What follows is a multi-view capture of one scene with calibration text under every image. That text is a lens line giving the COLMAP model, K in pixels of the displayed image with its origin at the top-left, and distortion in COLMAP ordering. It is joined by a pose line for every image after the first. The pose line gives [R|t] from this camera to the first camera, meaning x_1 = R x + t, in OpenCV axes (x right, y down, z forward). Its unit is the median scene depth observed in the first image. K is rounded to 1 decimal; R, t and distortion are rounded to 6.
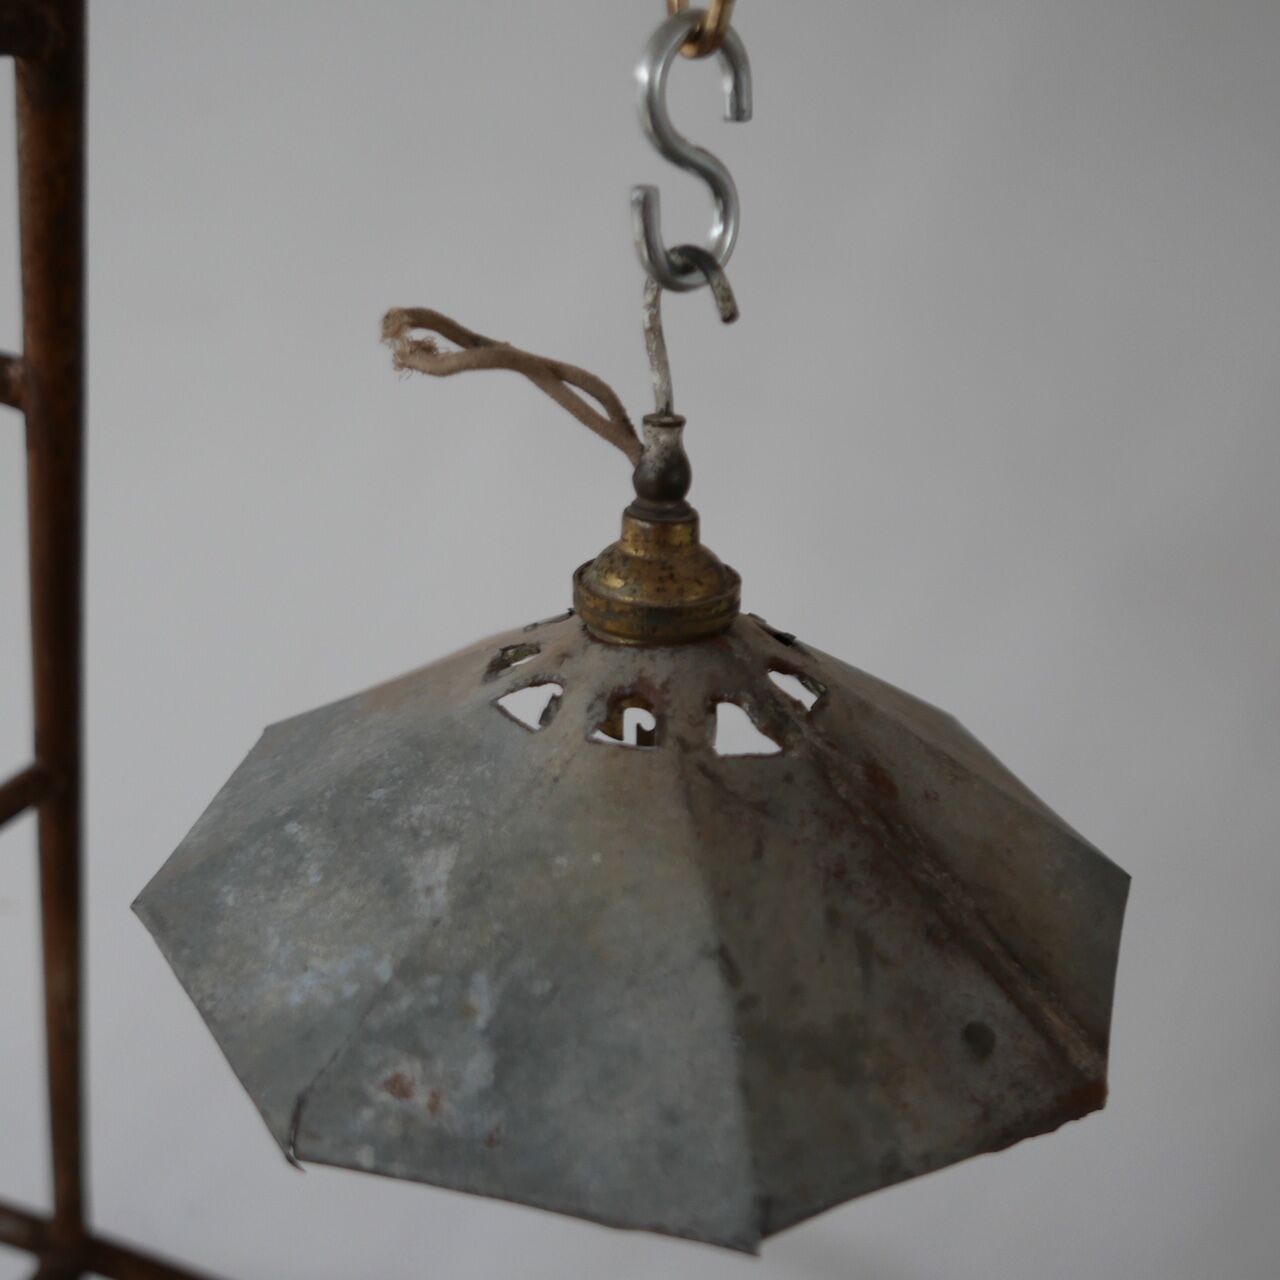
lens RADIAL K [[1193.5, 0, 636.4], [0, 1193.5, 616.4], [0, 0, 1]] dist [-0.007440, -0.004780]
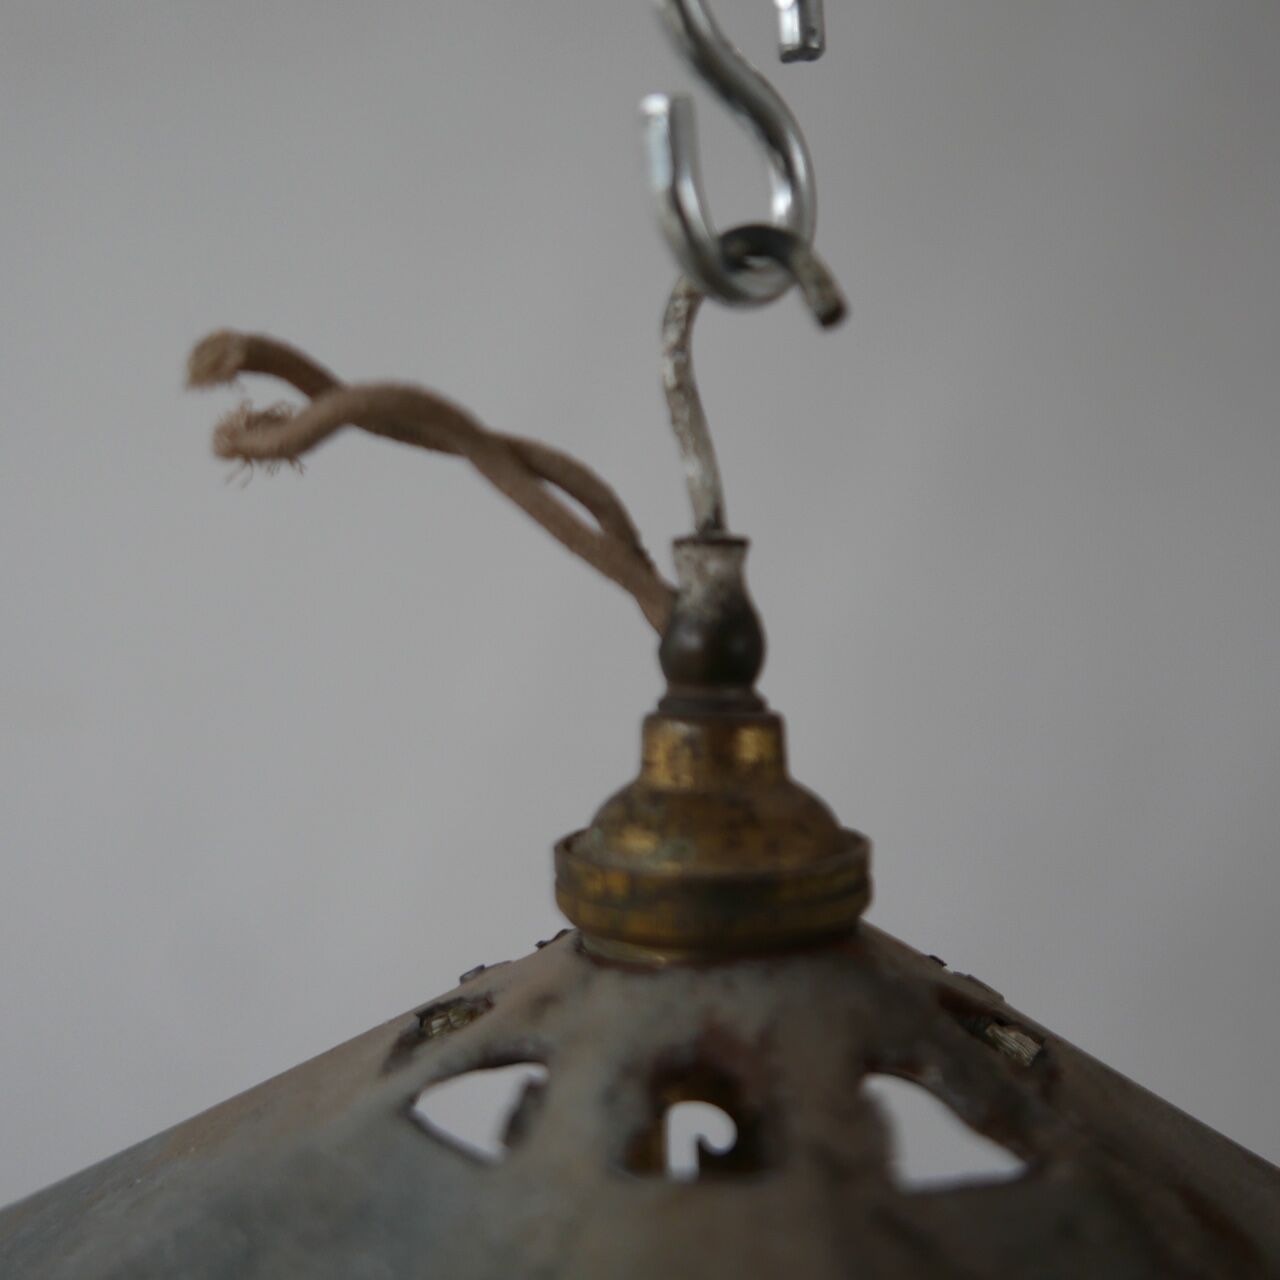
lens RADIAL K [[1206.1, 0, 640.0], [0, 1206.1, 640.0], [0, 0, 1]] dist [-0.014160, -0.010272]
pose [[0.996419, -0.043854, 0.072296, -0.052991], [0.065789, 0.939192, -0.337033, 0.066802], [-0.053119, 0.340582, 0.938713, 0.494657]]
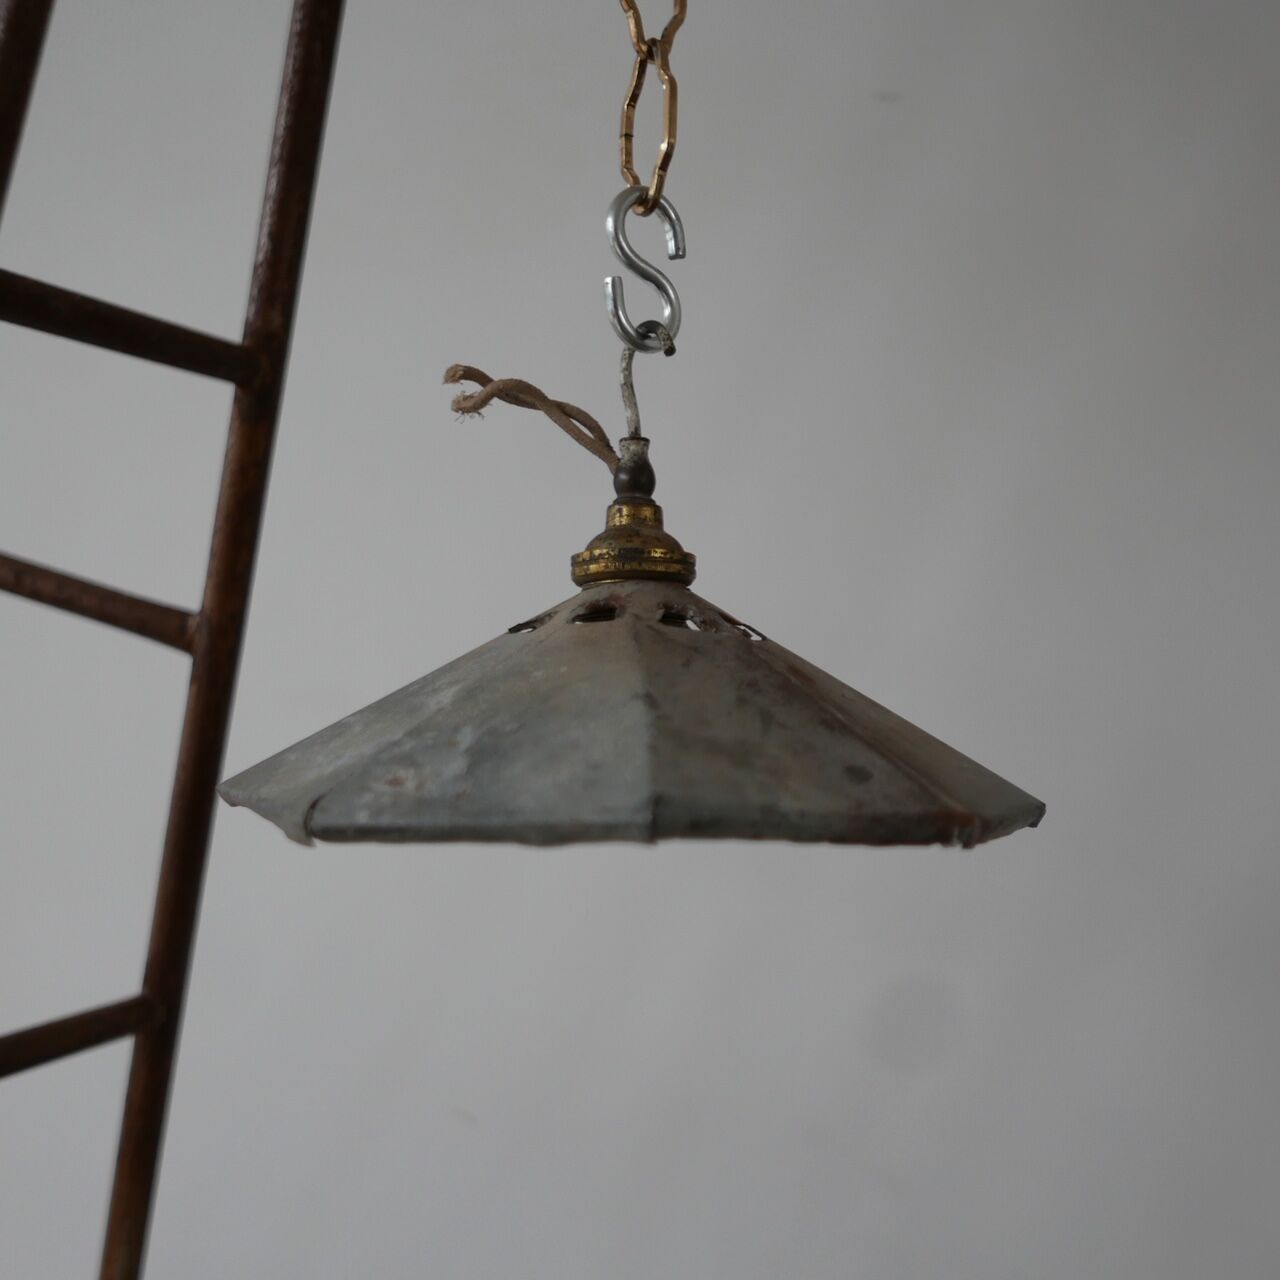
lens RADIAL K [[1193.5, 0, 636.4], [0, 1193.5, 616.4], [0, 0, 1]] dist [-0.007440, -0.004780]
pose [[0.993819, -0.033901, -0.105710, 0.171272], [-0.018311, 0.889130, -0.457288, 0.685104], [0.109492, 0.456398, 0.883013, -0.169566]]
